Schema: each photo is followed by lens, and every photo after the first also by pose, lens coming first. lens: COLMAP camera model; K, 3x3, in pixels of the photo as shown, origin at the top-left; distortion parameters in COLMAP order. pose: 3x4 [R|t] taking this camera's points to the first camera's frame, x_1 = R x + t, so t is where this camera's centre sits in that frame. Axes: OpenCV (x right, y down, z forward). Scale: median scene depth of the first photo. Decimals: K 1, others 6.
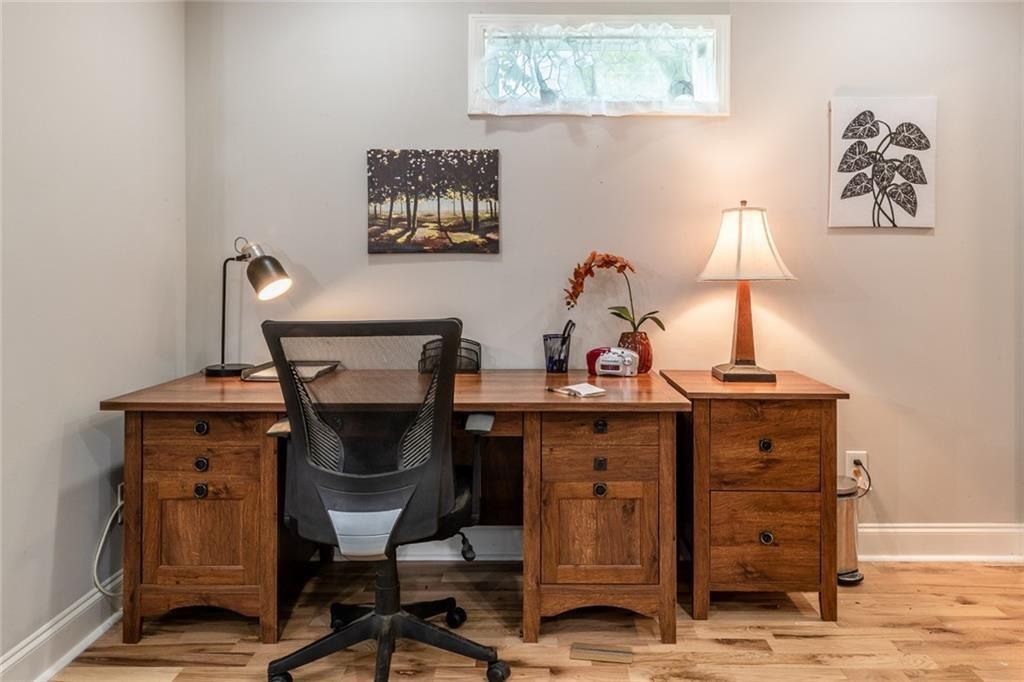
lens RADIAL K [[773.6, 0, 516.3], [0, 773.6, 316.9], [0, 0, 1]] dist [0.002852, 0.000046]
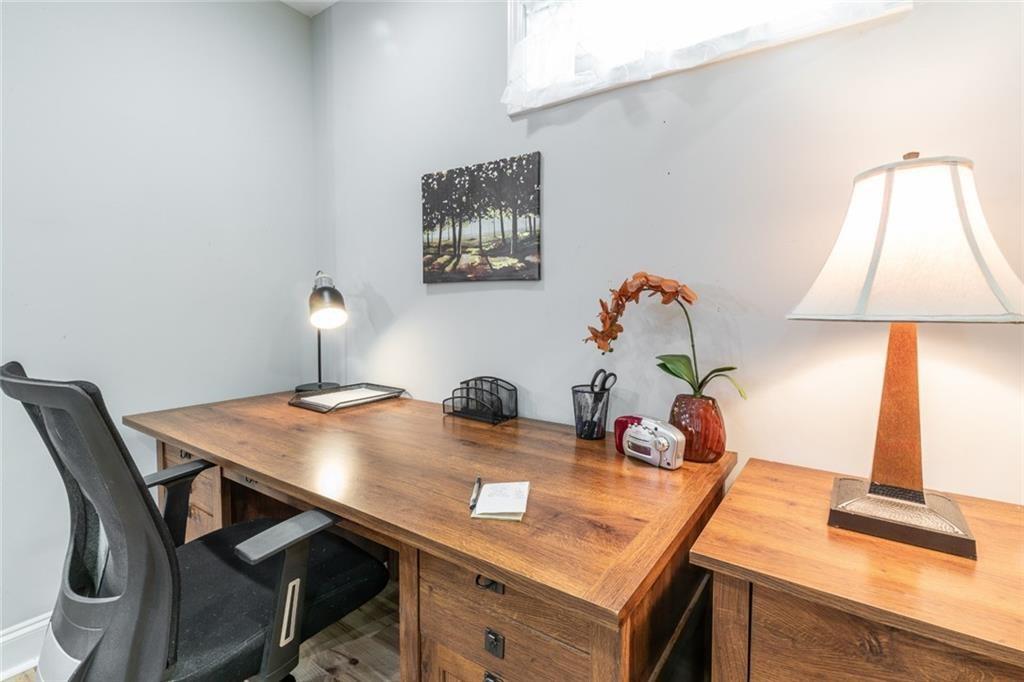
lens RADIAL K [[468.2, 0, 515.5], [0, 468.2, 337.2], [0, 0, 1]] dist [-0.000066, -0.000263]
pose [[0.823893, 0.043889, -0.565044, 0.242180], [-0.037838, 0.999032, 0.022426, -0.031966], [0.565482, 0.002904, 0.824756, 0.581884]]
